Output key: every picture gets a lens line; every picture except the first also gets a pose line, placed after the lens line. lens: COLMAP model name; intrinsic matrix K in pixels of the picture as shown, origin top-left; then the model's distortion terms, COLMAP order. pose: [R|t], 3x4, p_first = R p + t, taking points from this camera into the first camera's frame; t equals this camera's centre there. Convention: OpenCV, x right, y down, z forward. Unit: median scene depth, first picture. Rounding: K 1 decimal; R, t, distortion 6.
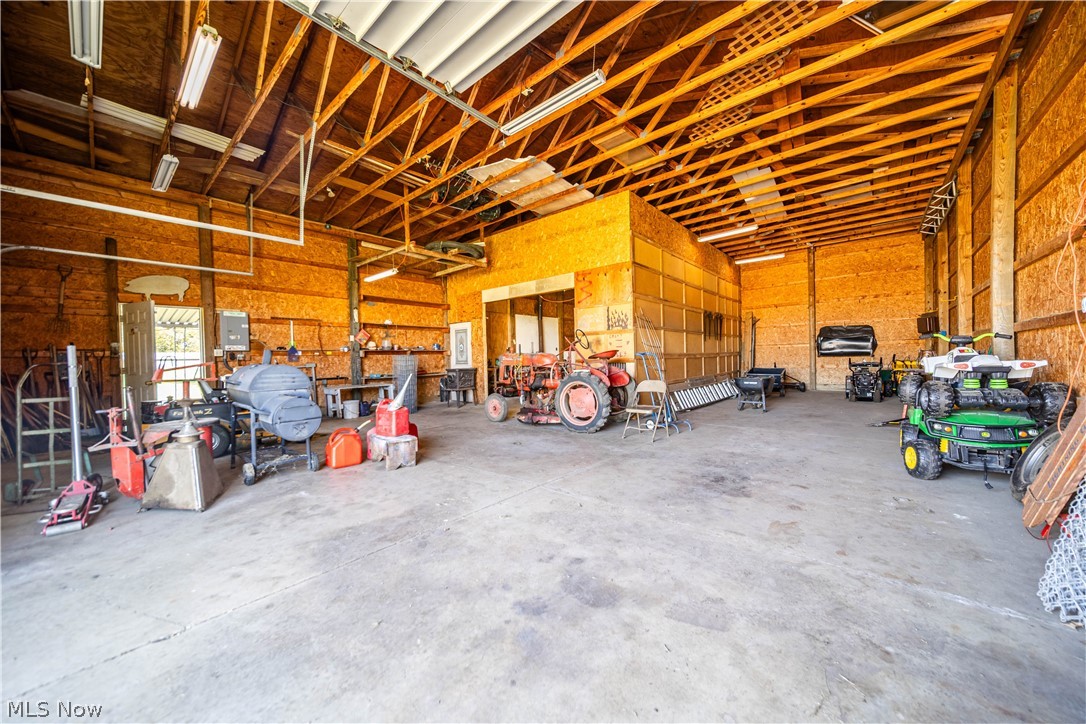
lens RADIAL K [[389.1, 0, 529.8], [0, 389.1, 364.5], [0, 0, 1]] dist [-0.000280, -0.000070]
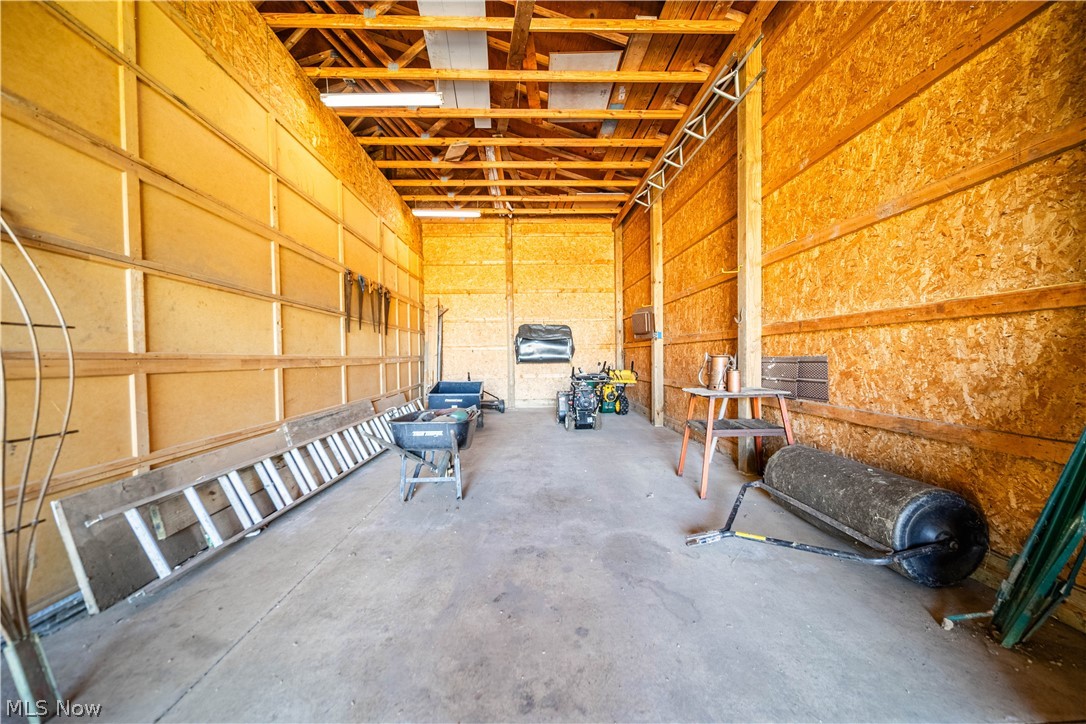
lens RADIAL K [[378.1, 0, 545.9], [0, 378.1, 365.0], [0, 0, 1]] dist [-0.001734, -0.000191]
pose [[0.707343, -0.002052, 0.706868, 0.265216], [0.008412, 0.999949, -0.005514, -0.012989], [-0.706821, 0.009846, 0.707324, 0.447502]]
